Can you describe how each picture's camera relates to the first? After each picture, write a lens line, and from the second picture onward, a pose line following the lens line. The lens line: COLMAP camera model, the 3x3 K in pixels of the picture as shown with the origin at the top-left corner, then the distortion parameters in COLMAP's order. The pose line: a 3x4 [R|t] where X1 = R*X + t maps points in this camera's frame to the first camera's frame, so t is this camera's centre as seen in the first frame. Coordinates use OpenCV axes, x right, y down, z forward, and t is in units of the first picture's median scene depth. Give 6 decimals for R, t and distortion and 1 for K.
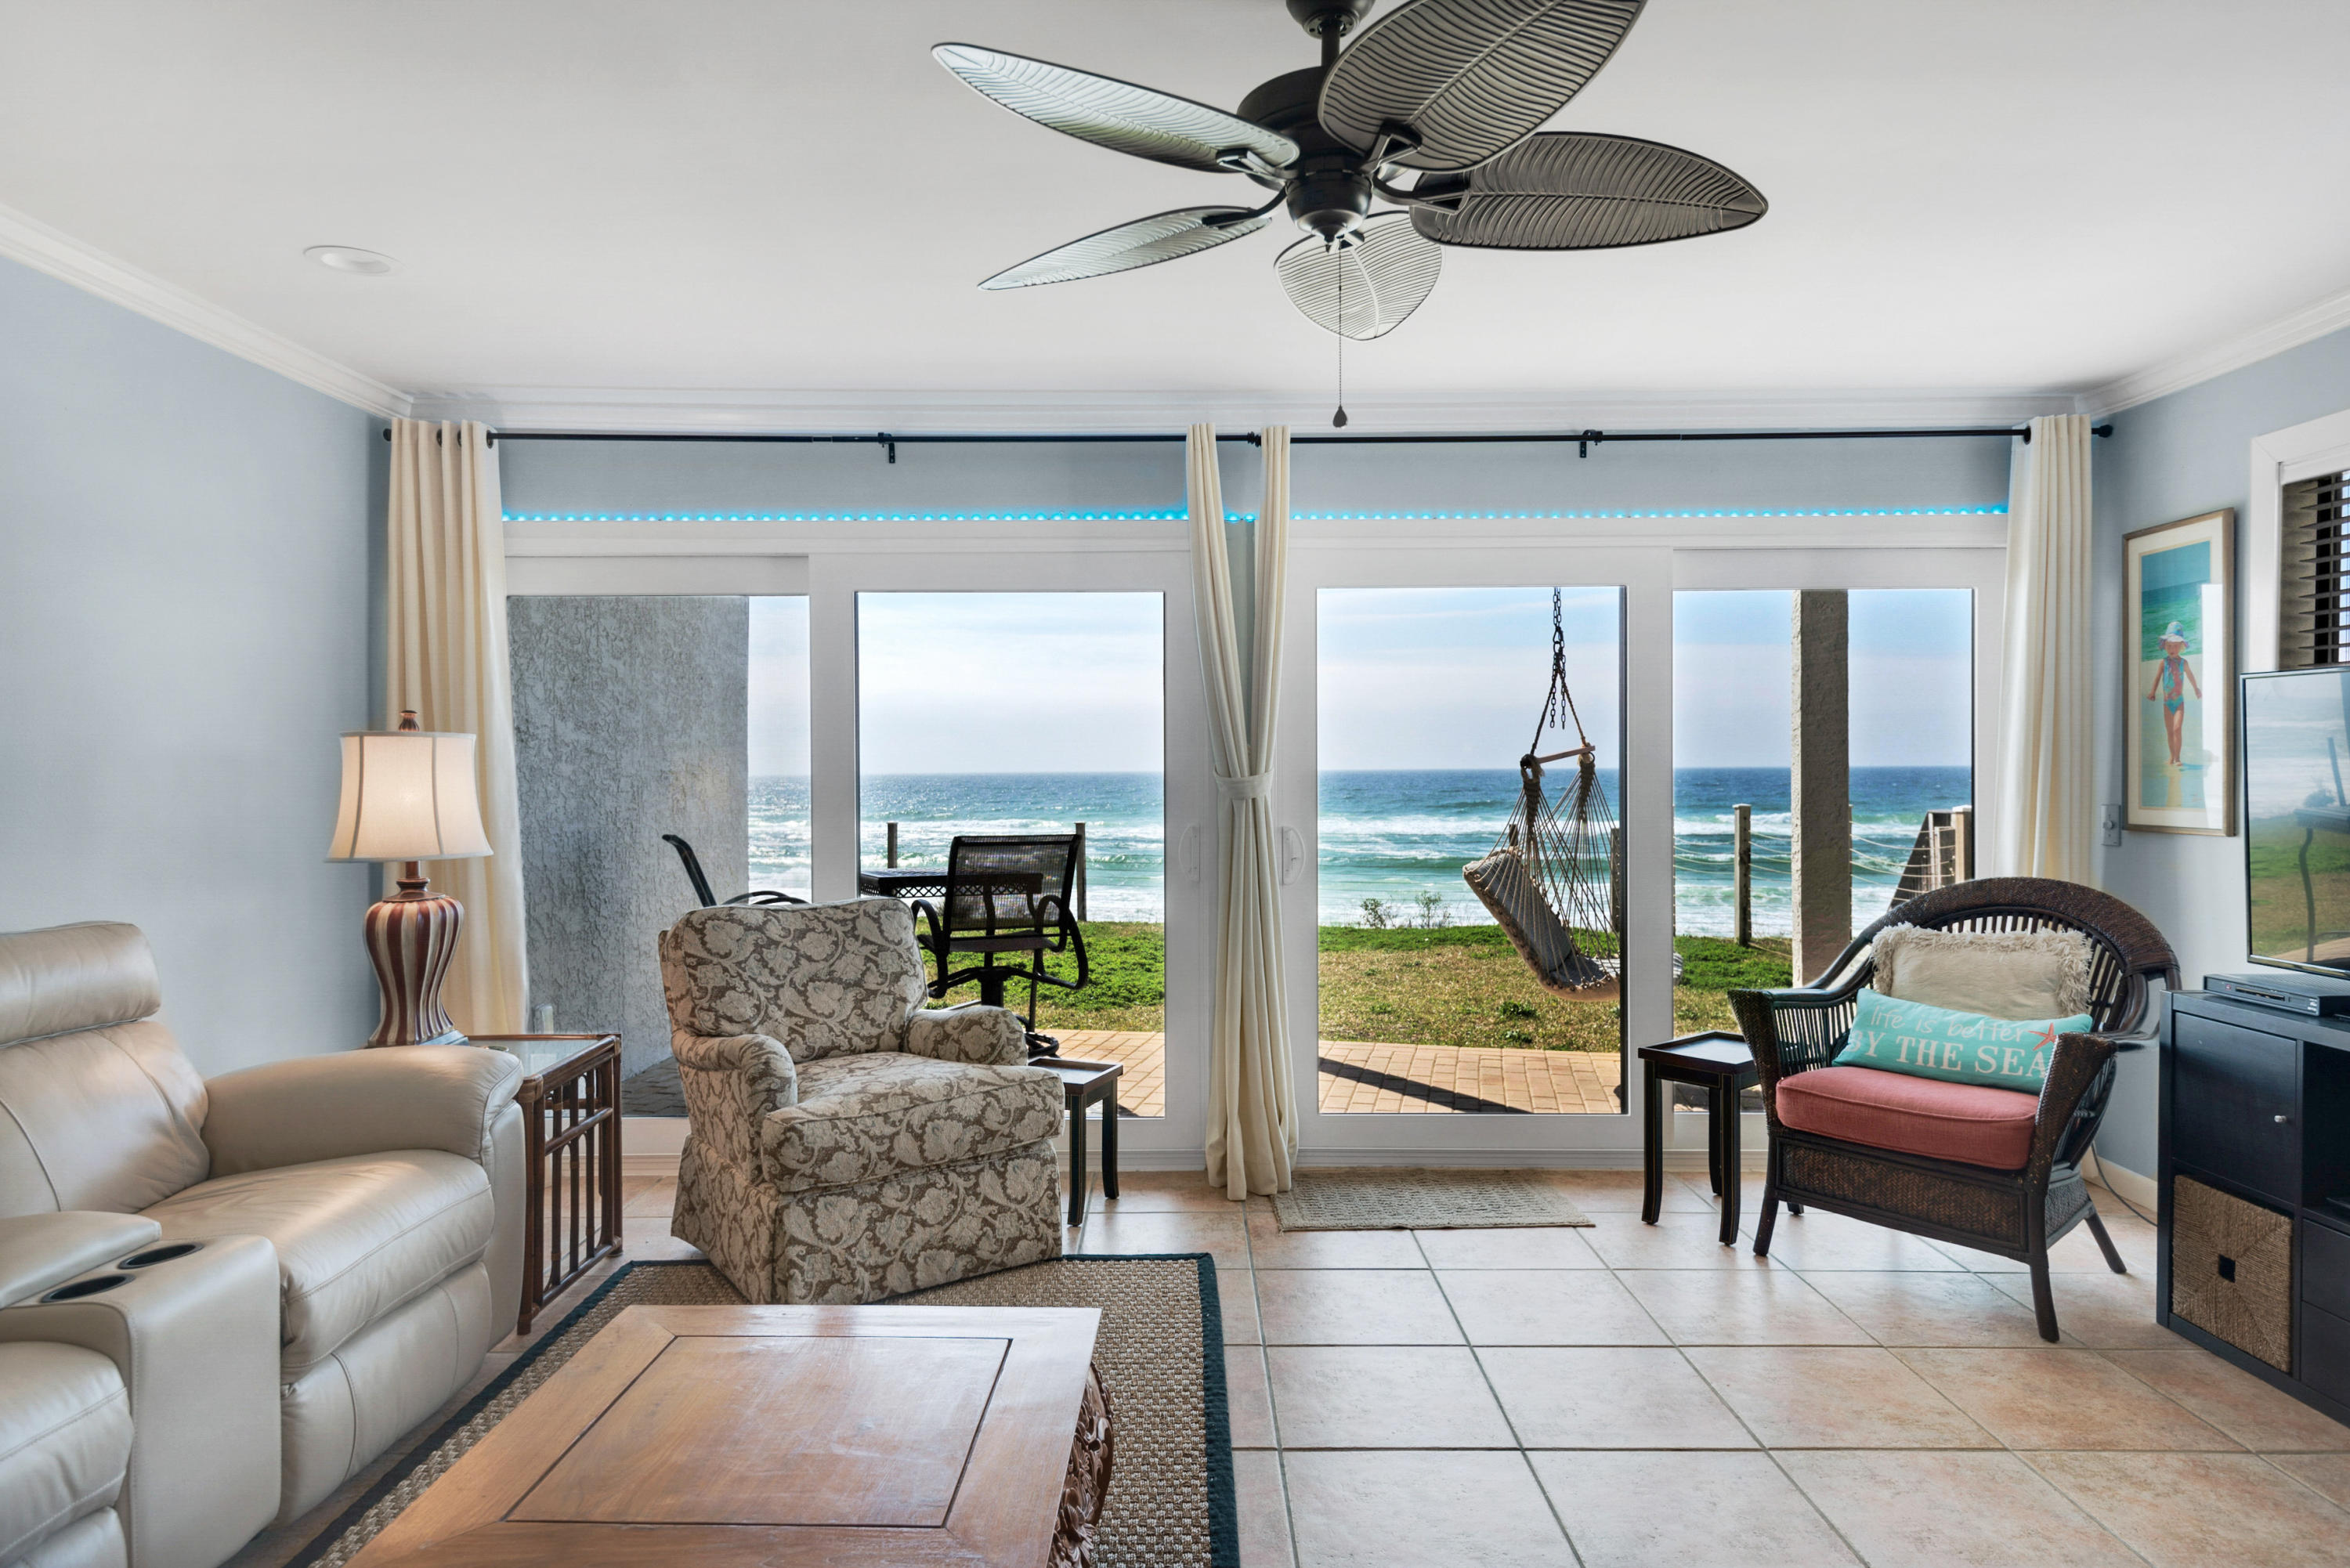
lens RADIAL K [[1374.3, 0, 1175.0], [0, 1374.3, 784.0], [0, 0, 1]] dist [0.024973, -0.020015]
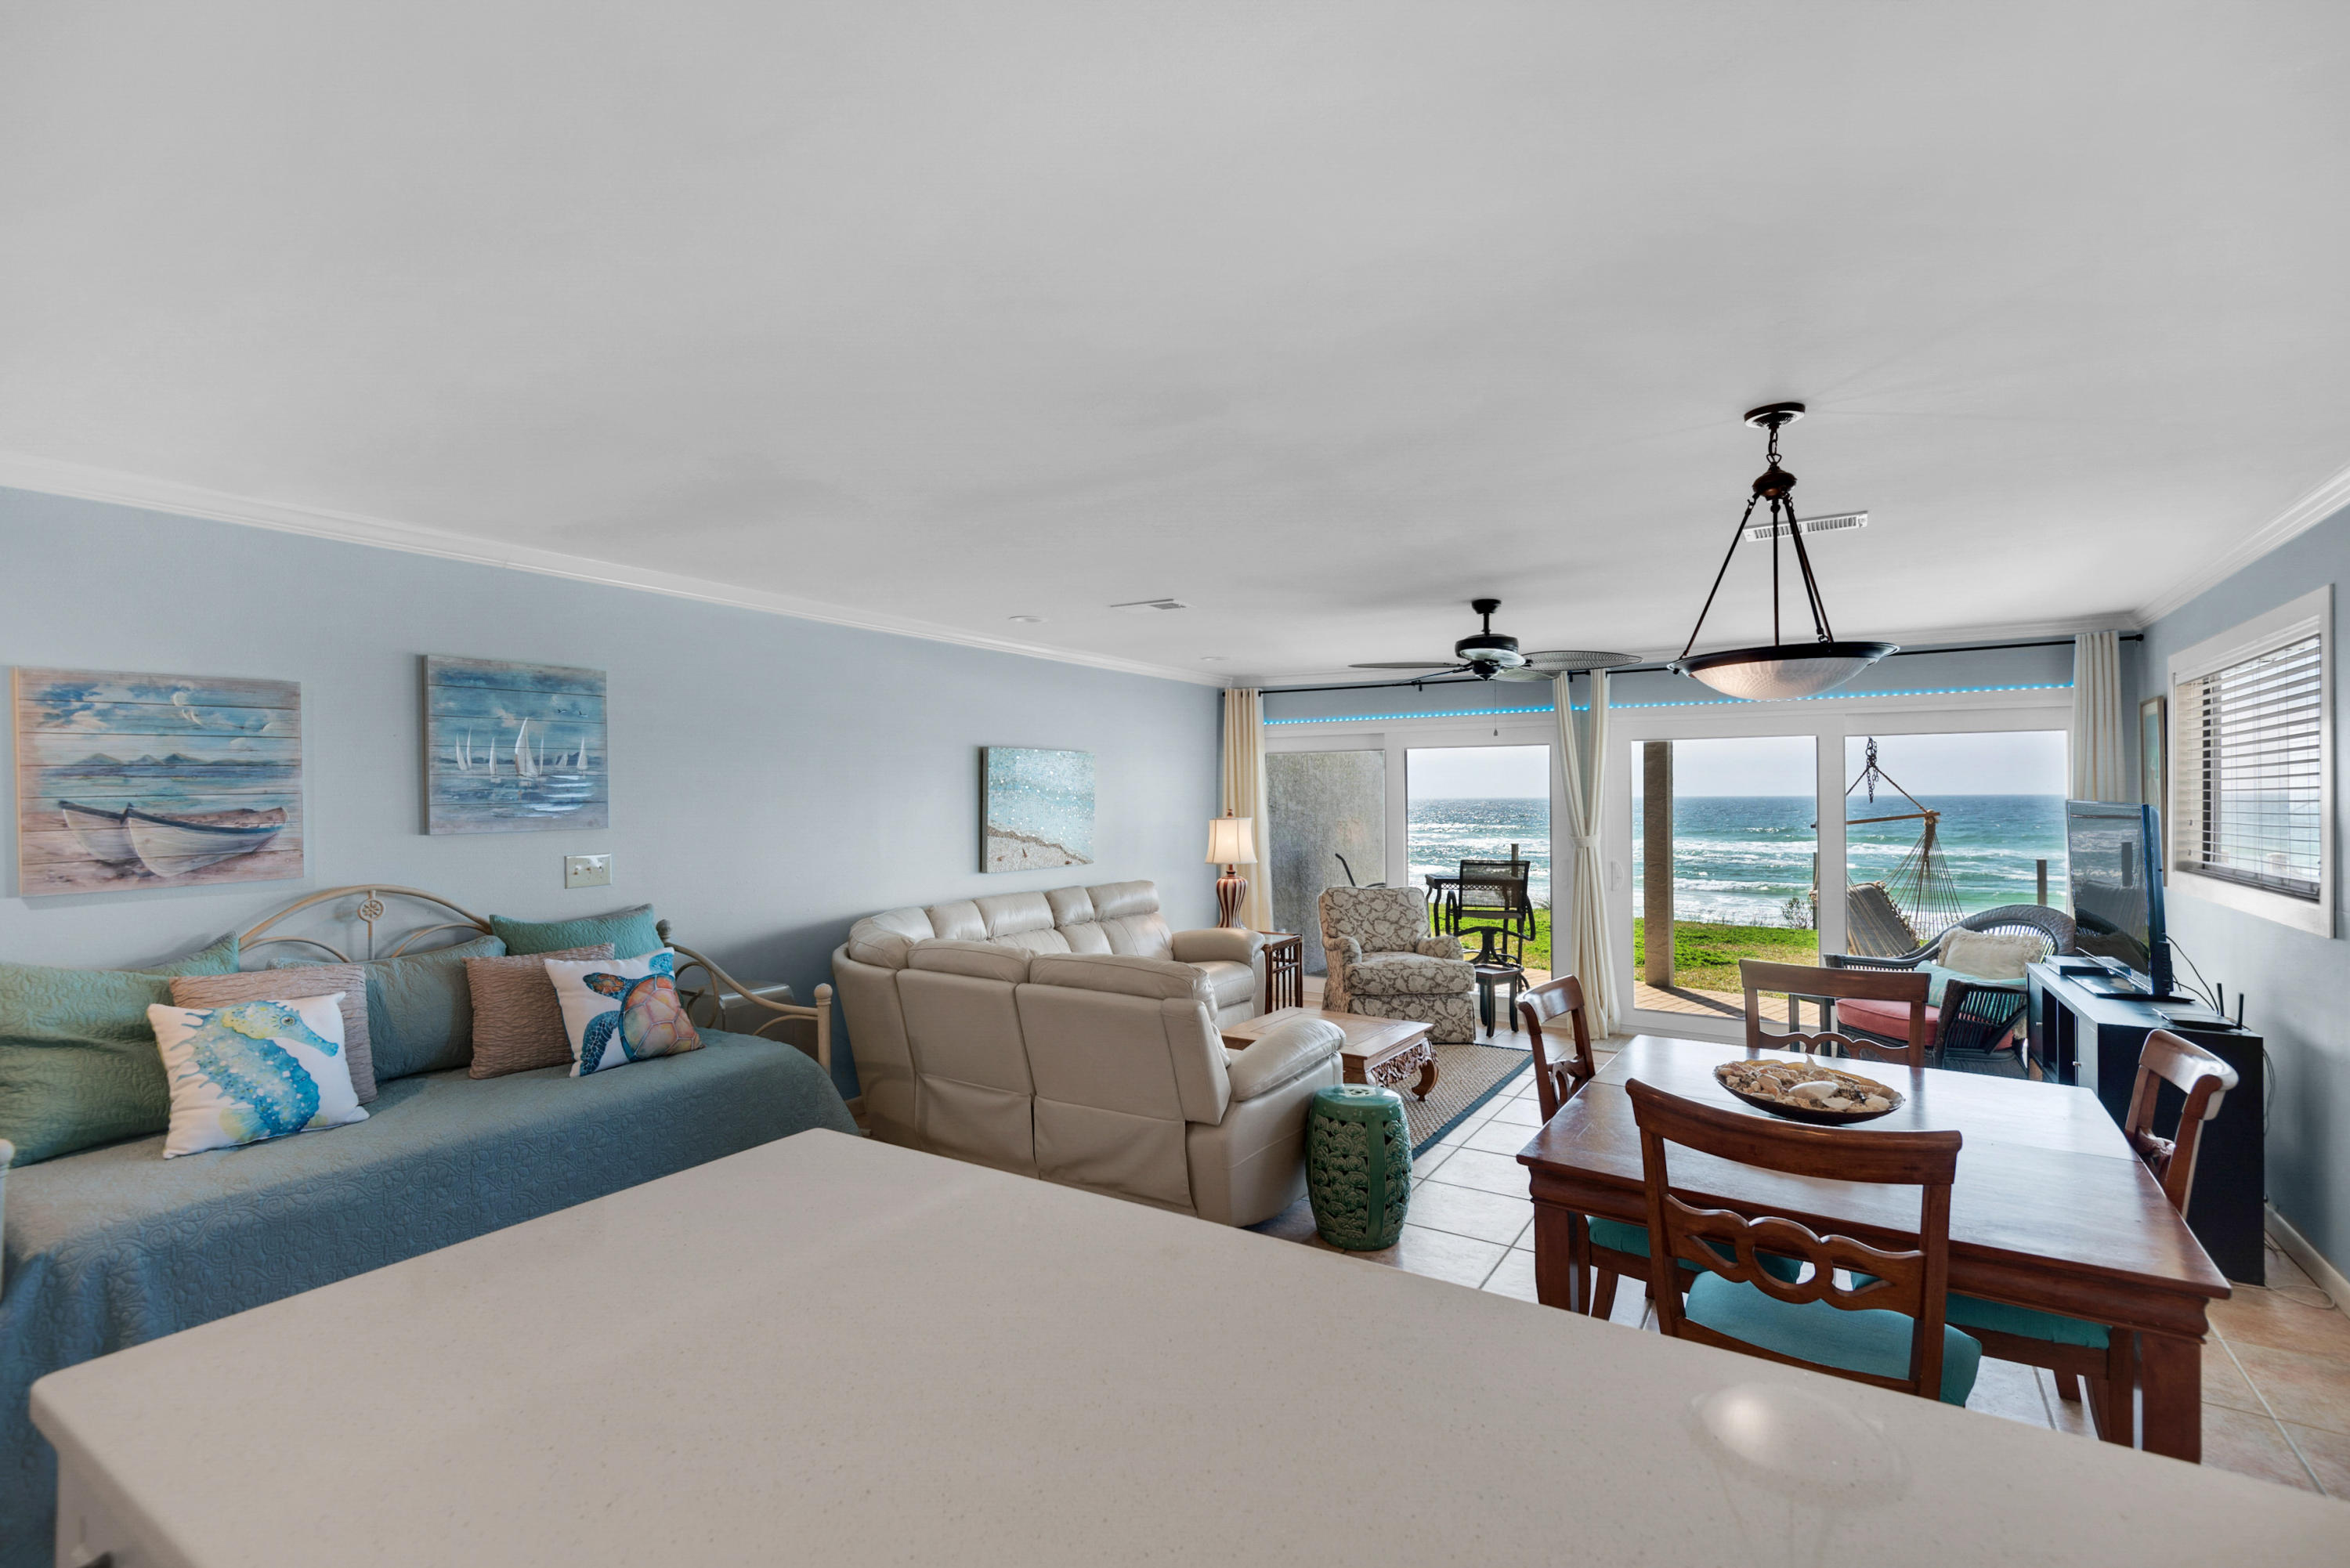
lens RADIAL K [[1072.5, 0, 1139.6], [0, 1072.5, 785.9], [0, 0, 1]] dist [0.013049, -0.018690]
pose [[0.831041, -0.004151, -0.556196, 0.476216], [-0.006349, 0.999836, -0.016948, -0.060904], [0.556175, 0.017616, 0.830878, -0.862038]]
